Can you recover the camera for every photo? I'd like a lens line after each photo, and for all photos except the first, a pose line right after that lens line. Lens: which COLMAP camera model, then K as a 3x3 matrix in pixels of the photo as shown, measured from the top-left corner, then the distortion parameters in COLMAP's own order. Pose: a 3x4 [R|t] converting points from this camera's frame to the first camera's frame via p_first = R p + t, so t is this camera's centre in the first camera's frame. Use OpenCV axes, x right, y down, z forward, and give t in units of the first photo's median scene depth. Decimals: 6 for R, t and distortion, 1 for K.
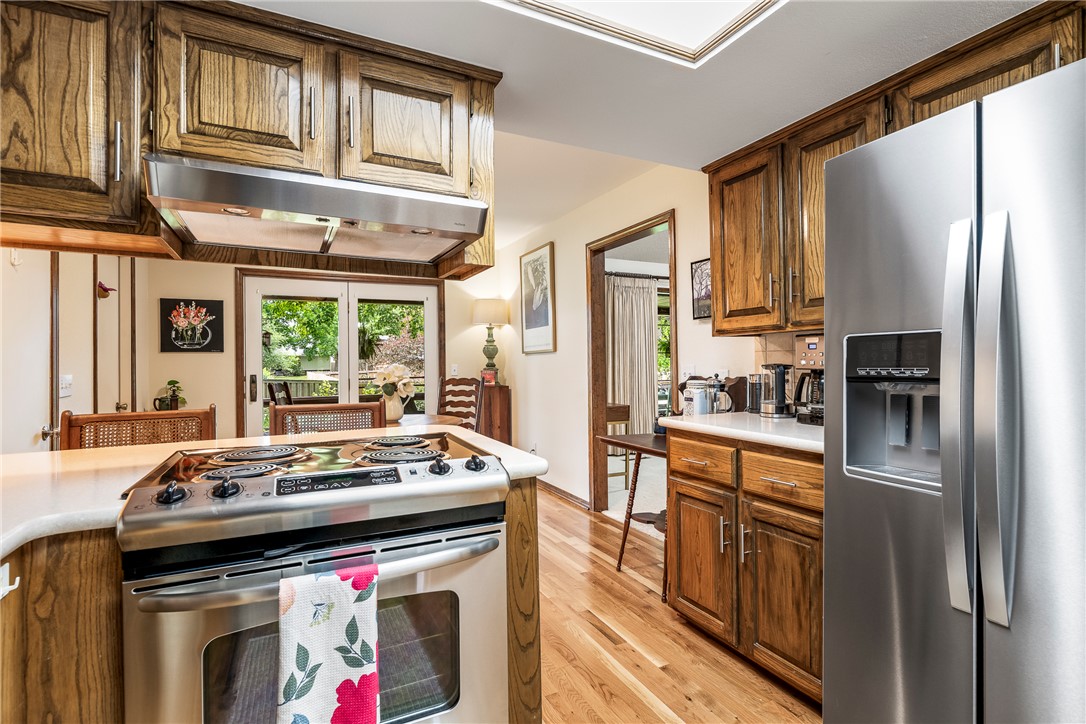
lens RADIAL K [[524.7, 0, 548.4], [0, 524.7, 361.6], [0, 0, 1]] dist [0.004438, -0.001113]
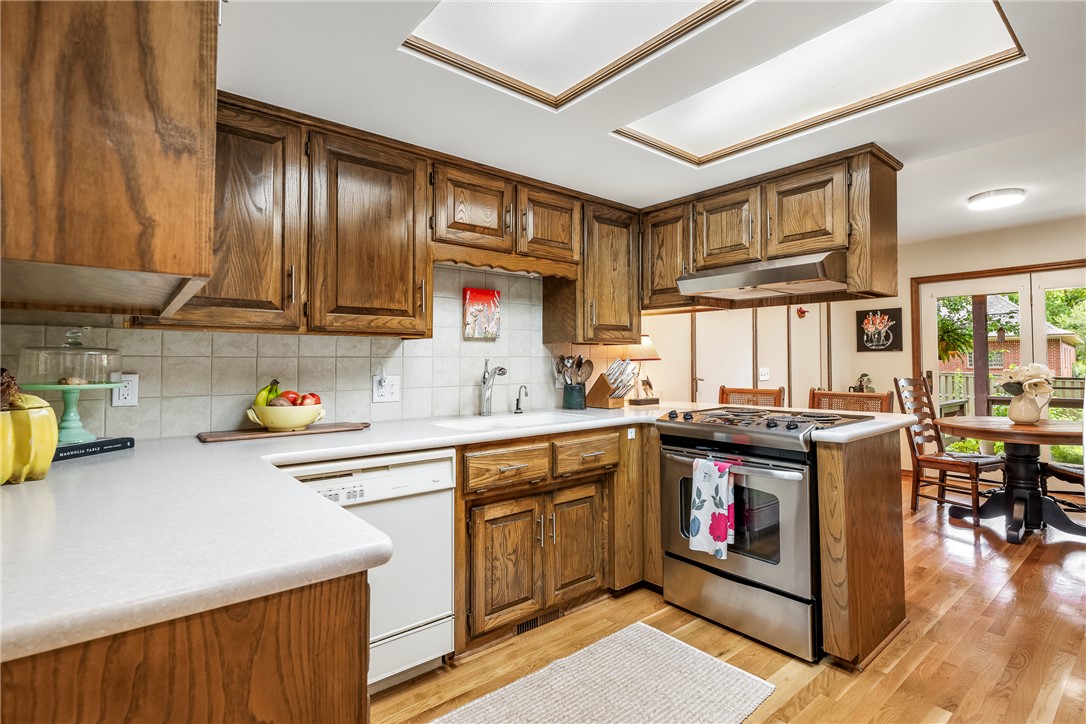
lens RADIAL K [[536.5, 0, 552.9], [0, 536.5, 355.9], [0, 0, 1]] dist [0.001655, -0.000054]
pose [[0.215782, -0.004822, -0.976430, 1.099788], [0.004068, 0.999984, -0.004039, -0.016165], [0.976433, -0.003100, 0.215798, -0.075754]]
